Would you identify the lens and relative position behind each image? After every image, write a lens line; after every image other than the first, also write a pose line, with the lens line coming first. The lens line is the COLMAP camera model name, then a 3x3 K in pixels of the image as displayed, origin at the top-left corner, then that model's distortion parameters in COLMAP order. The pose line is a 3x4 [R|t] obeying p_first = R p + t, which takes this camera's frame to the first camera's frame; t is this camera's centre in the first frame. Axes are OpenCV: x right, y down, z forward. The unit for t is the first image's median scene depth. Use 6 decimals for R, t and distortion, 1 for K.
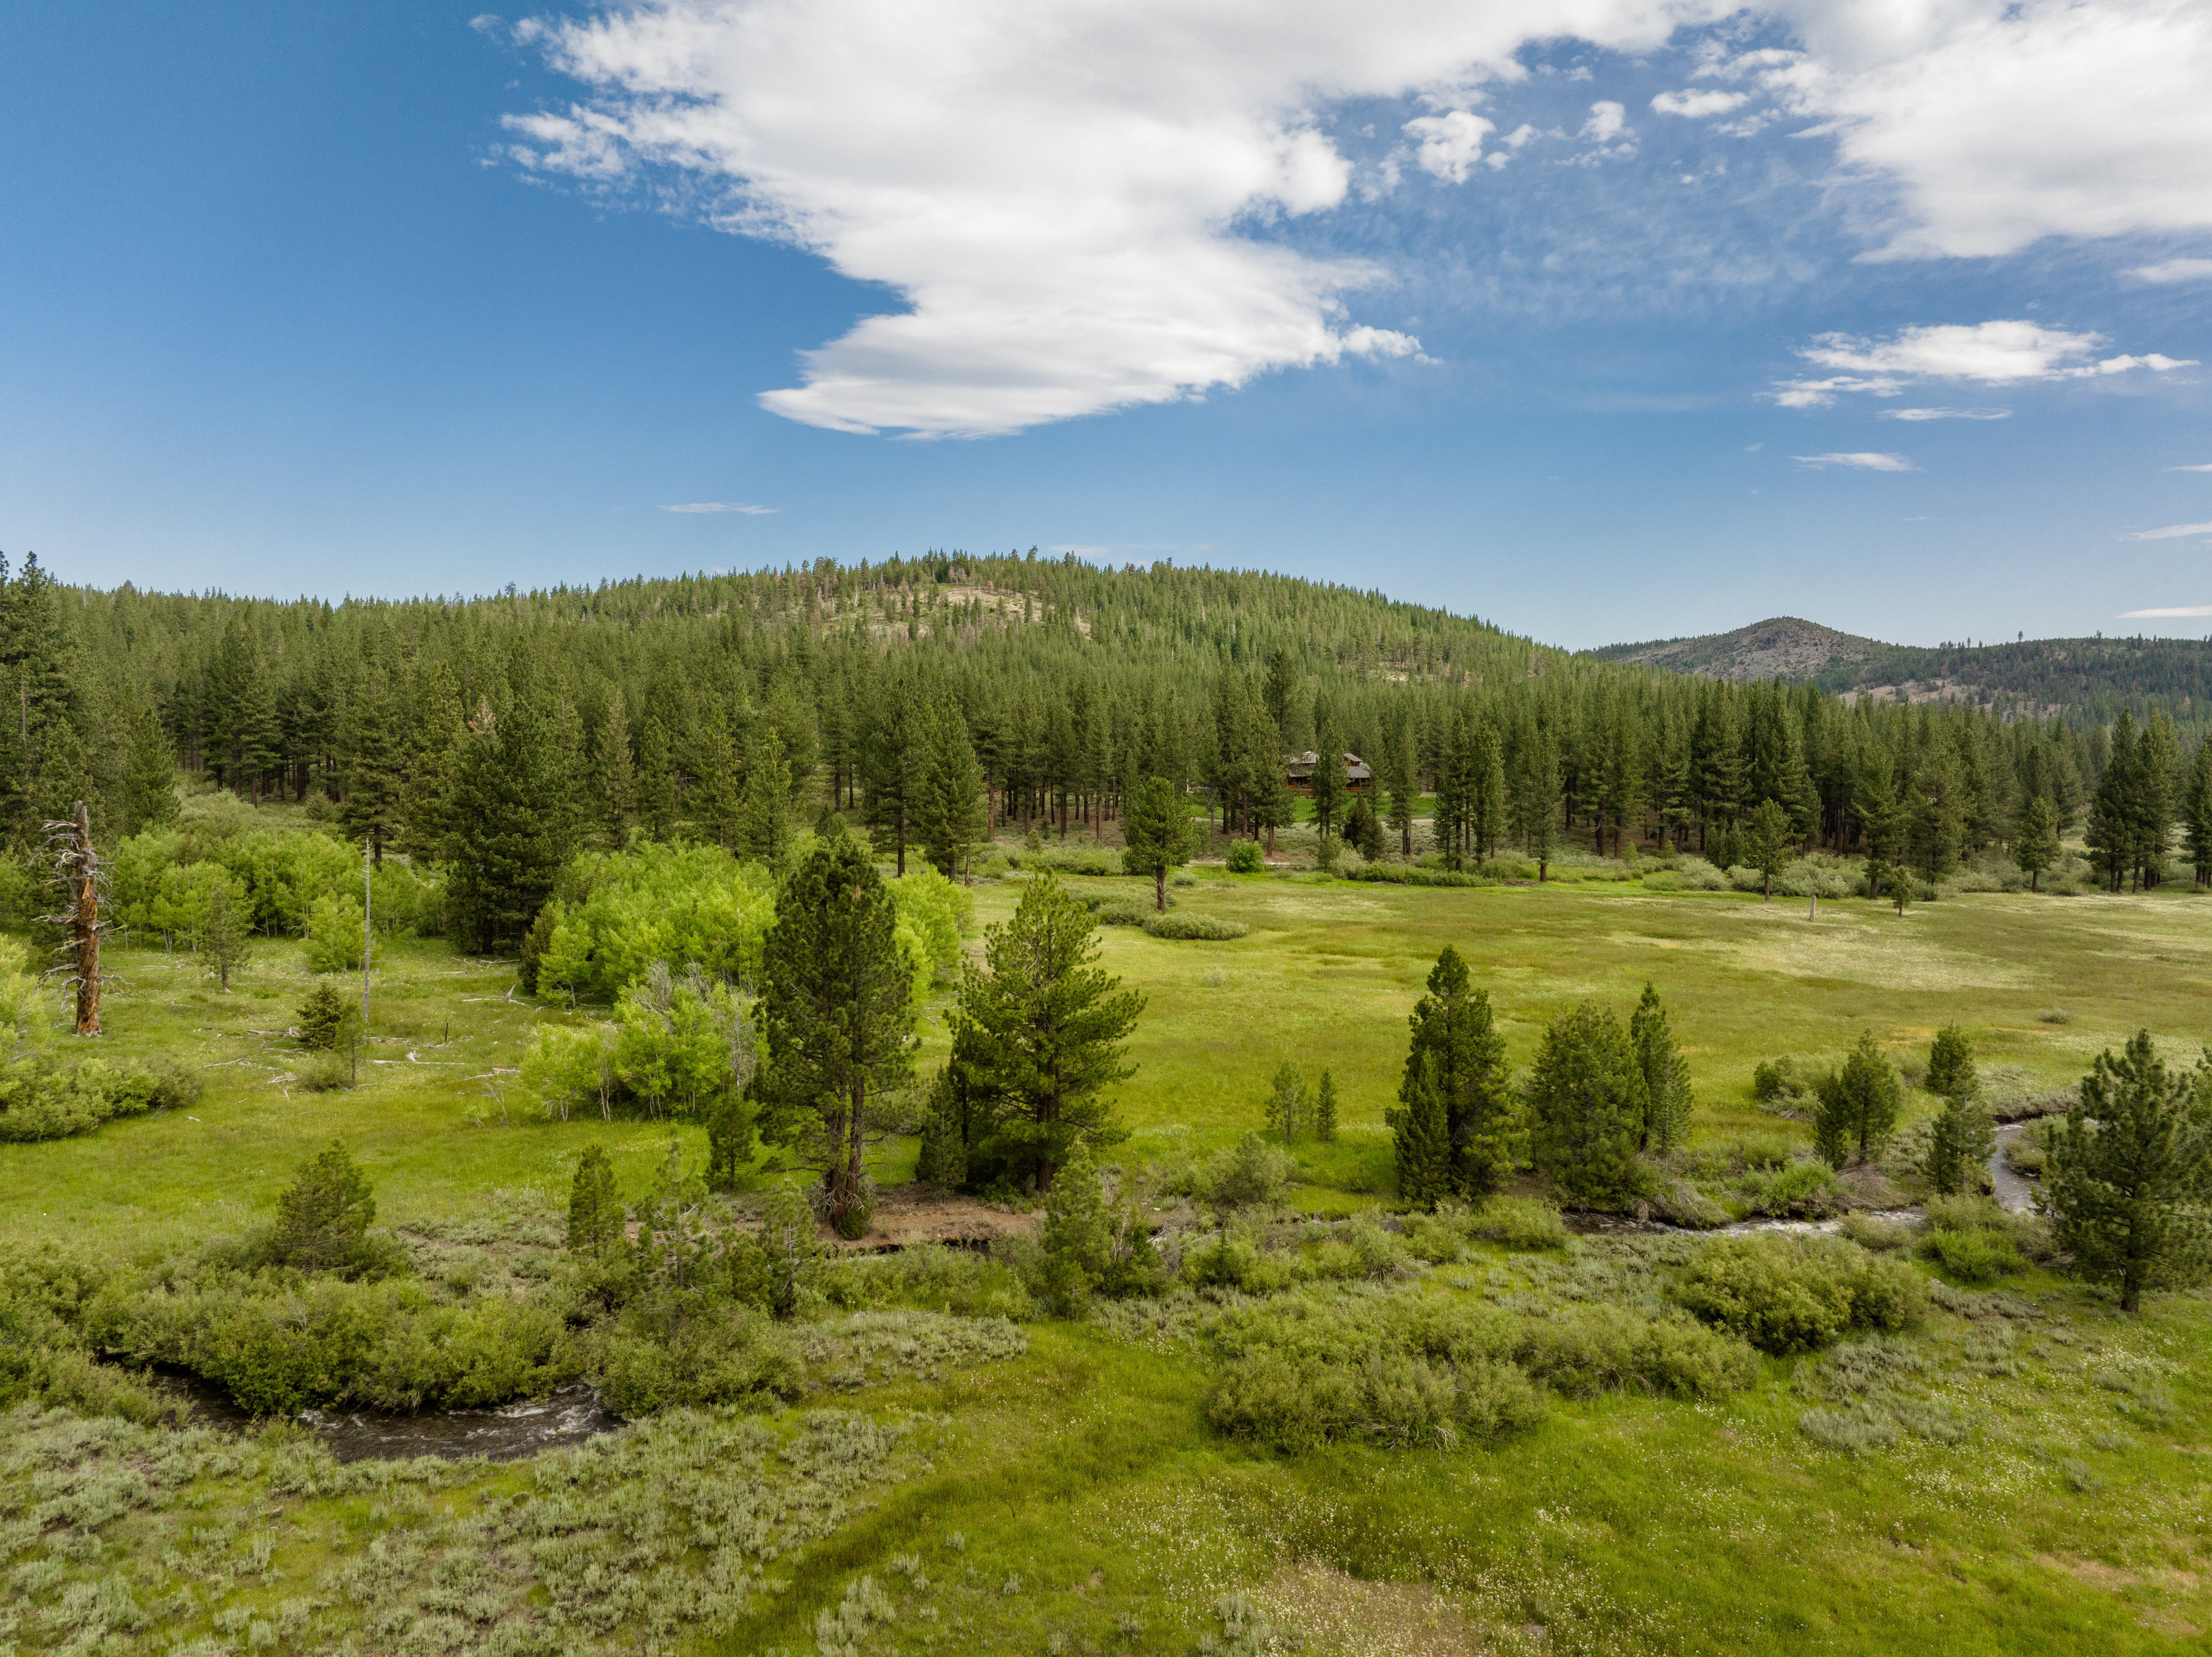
lens RADIAL K [[1550.9, 0, 1106.0], [0, 1550.9, 828.5], [0, 0, 1]] dist [-0.049793, 0.009462]
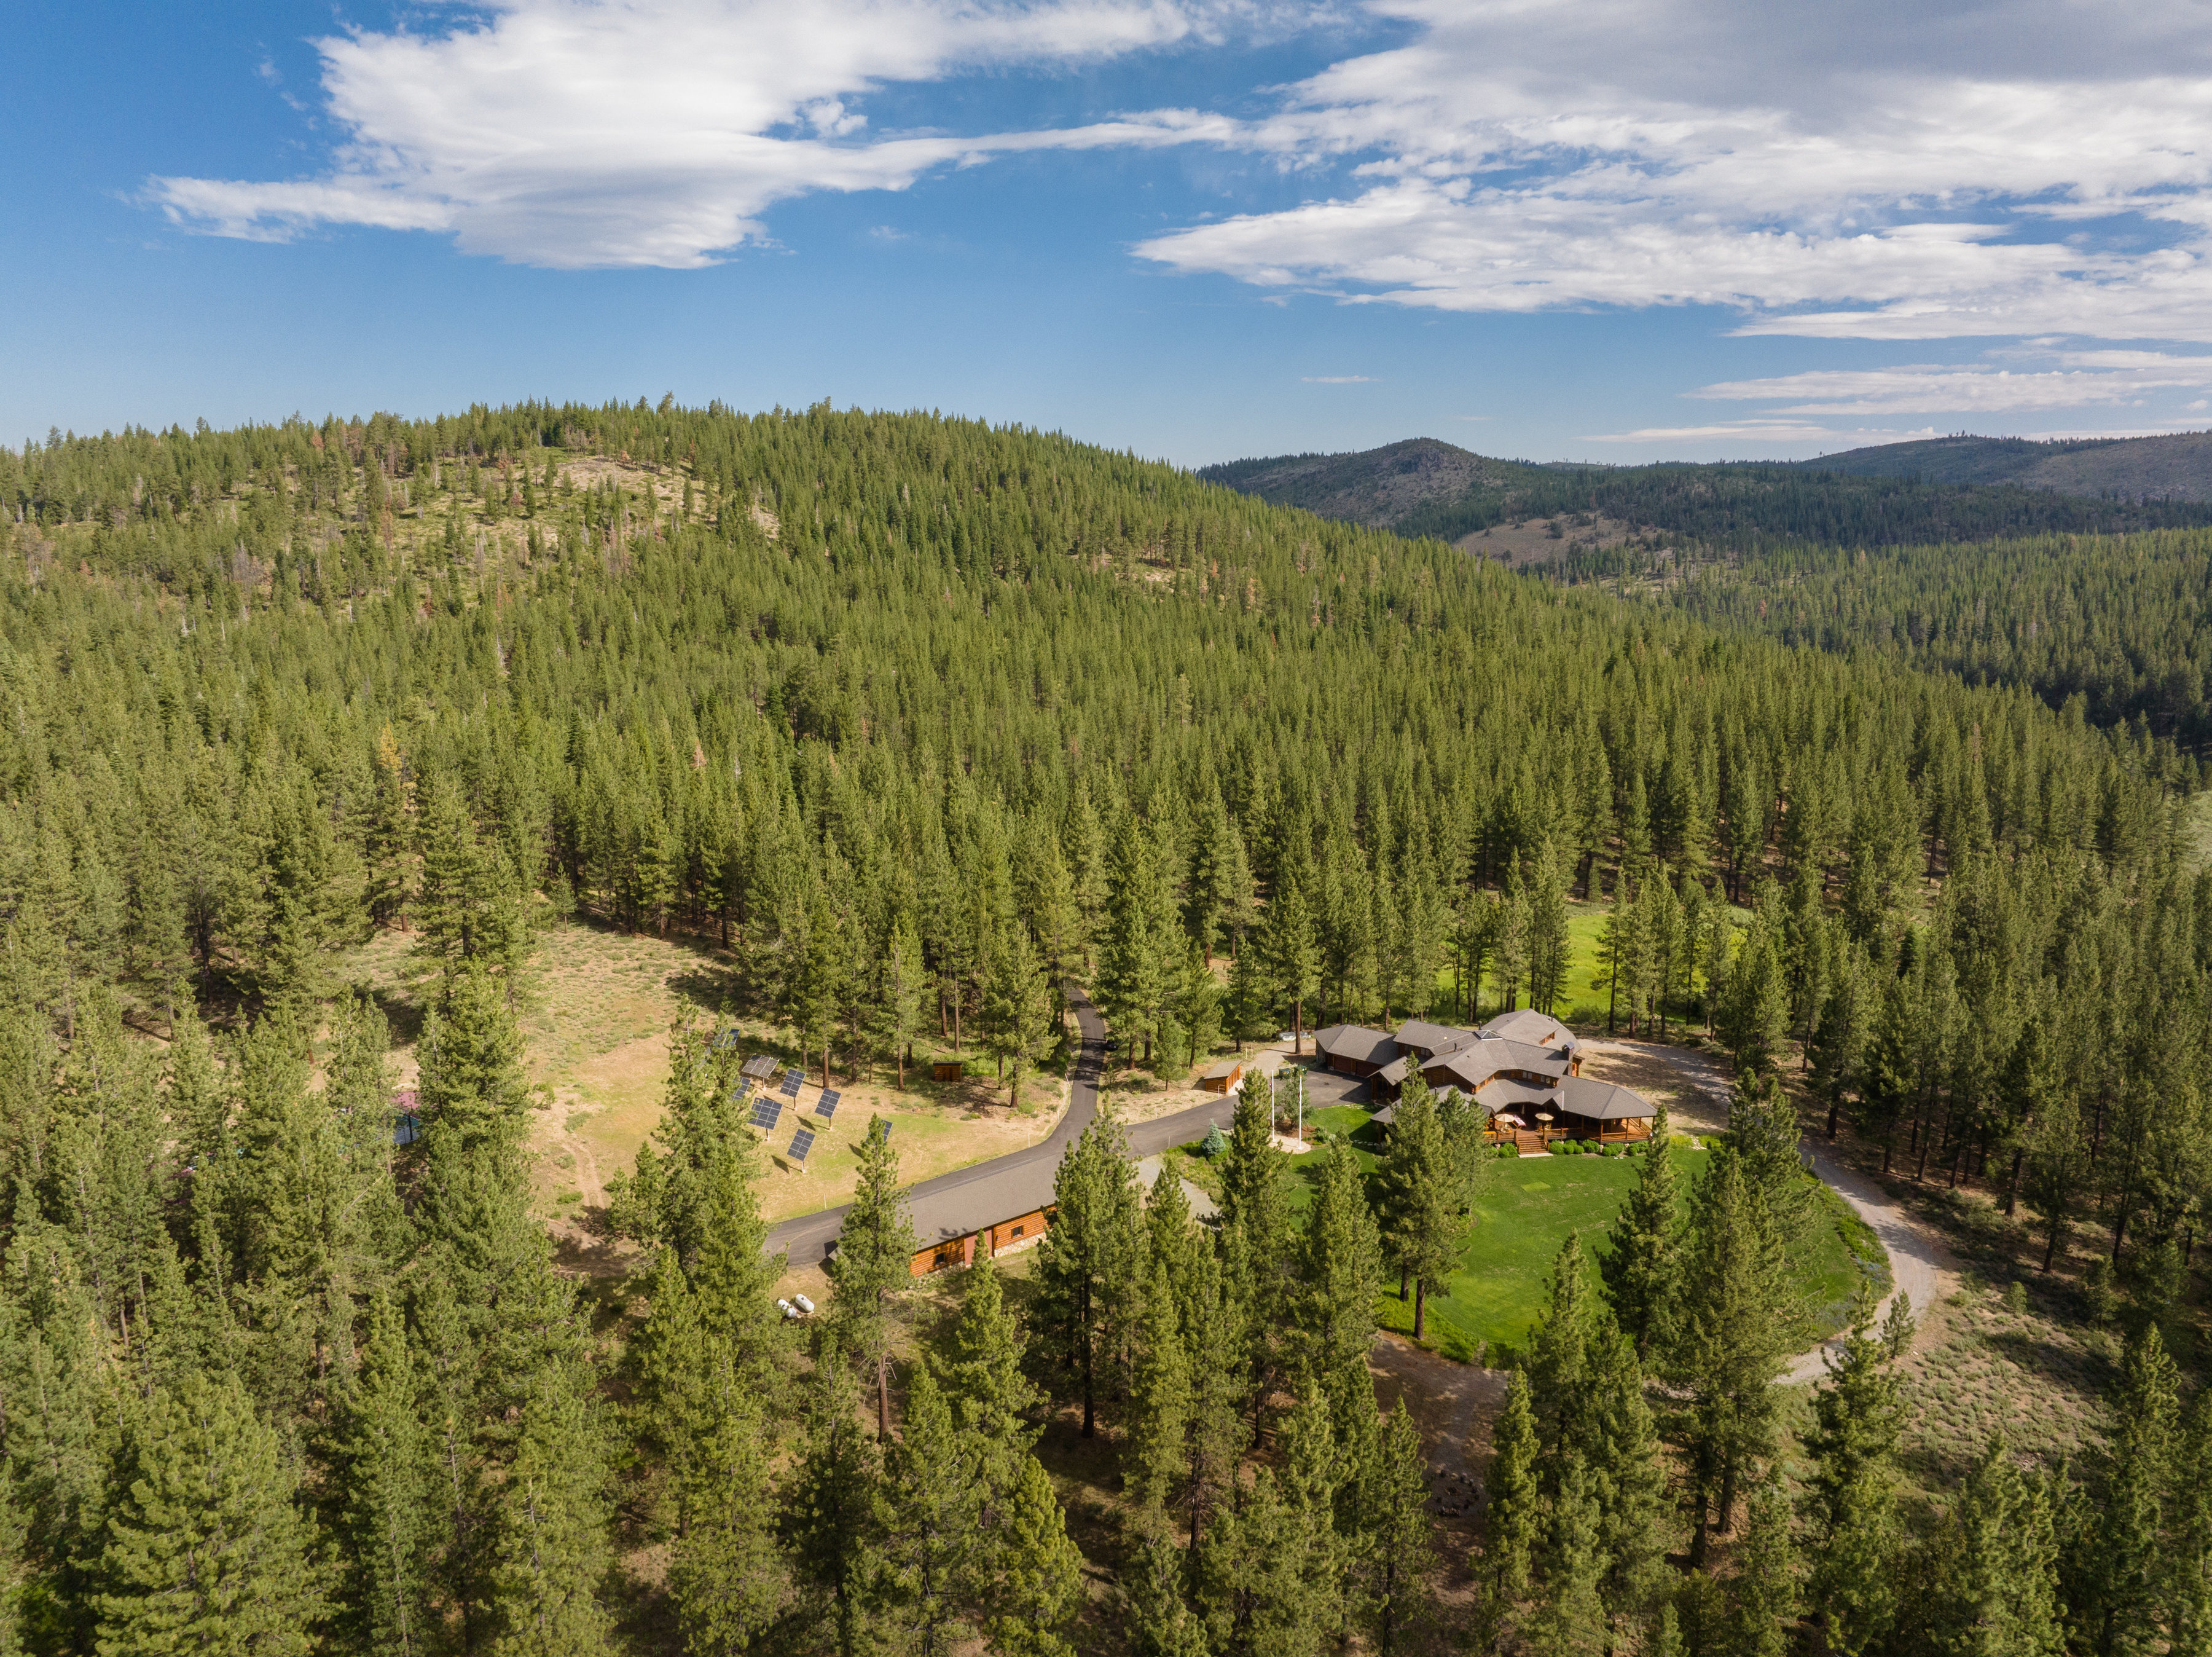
lens RADIAL K [[1550.9, 0, 1106.0], [0, 1550.9, 828.5], [0, 0, 1]] dist [-0.049793, 0.009462]
pose [[0.964494, -0.055261, 0.258260, -0.182559], [0.019949, 0.990315, 0.137400, -0.266542], [-0.263351, -0.127369, 0.956255, 0.703911]]
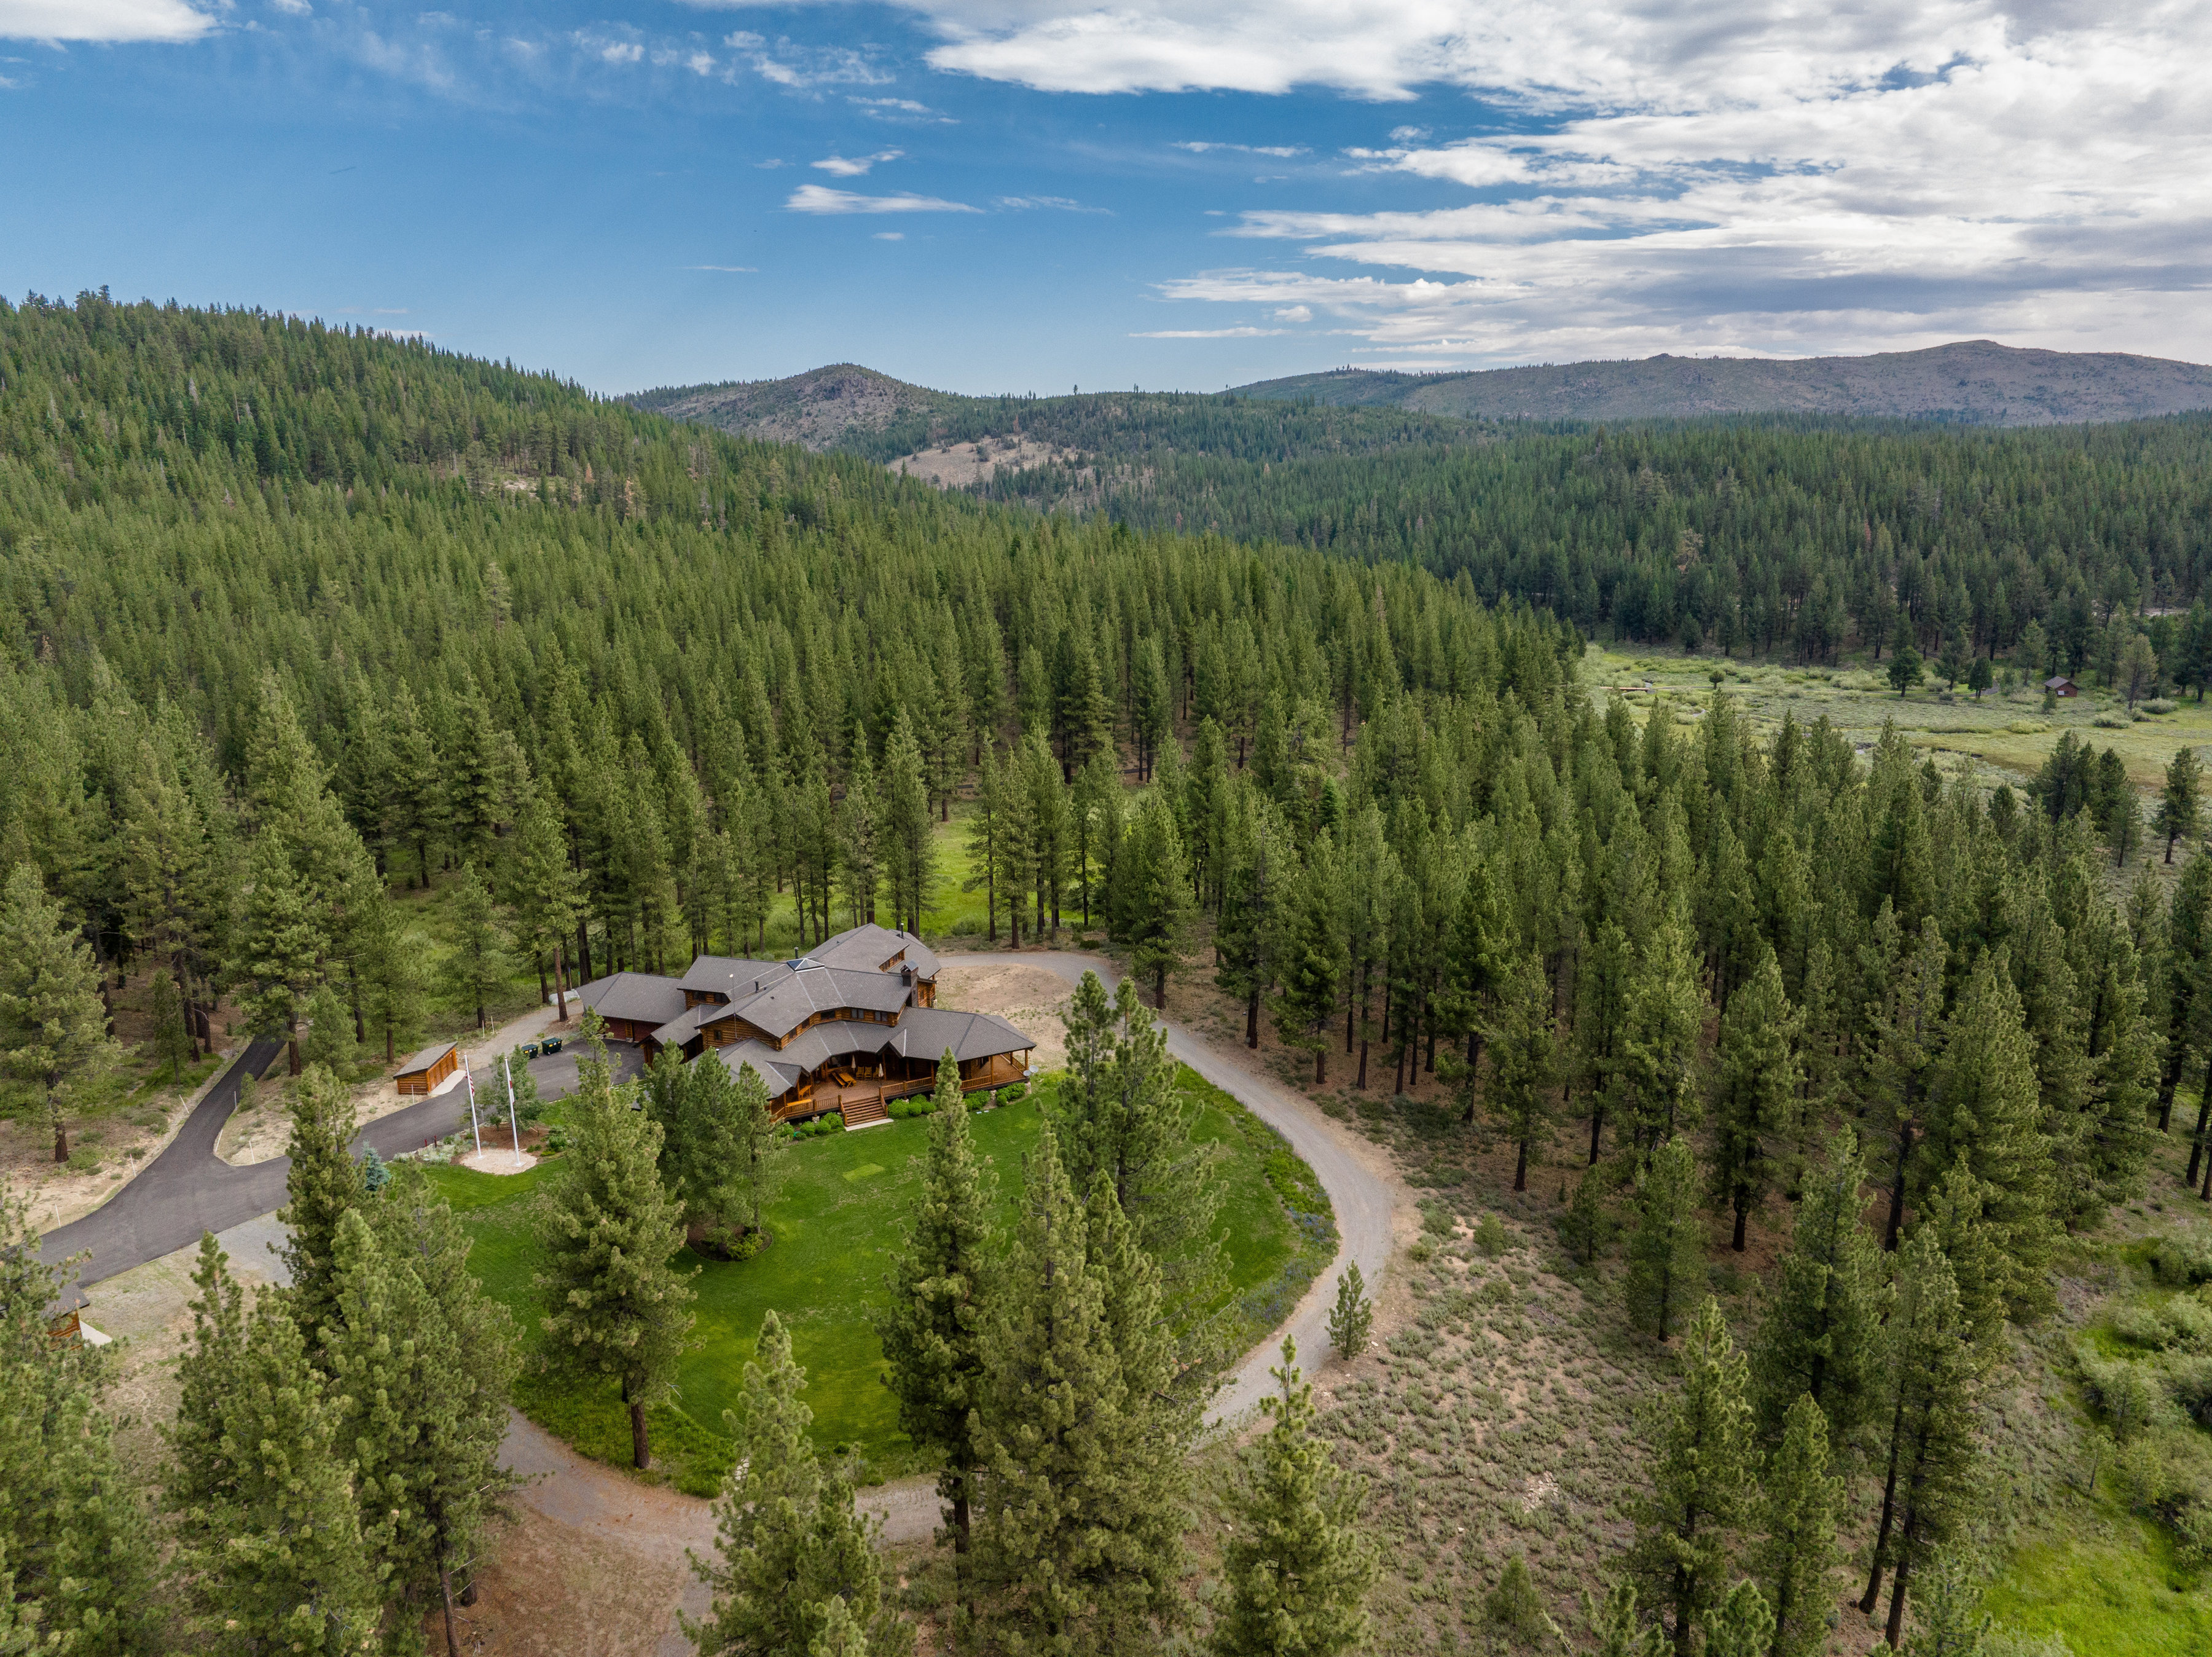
lens RADIAL K [[1550.9, 0, 1106.0], [0, 1550.9, 828.5], [0, 0, 1]] dist [-0.049793, 0.009462]
pose [[0.815612, -0.143960, 0.560404, -0.027284], [0.046877, 0.981810, 0.183988, -0.202473], [-0.576698, -0.123793, 0.807524, 0.866094]]
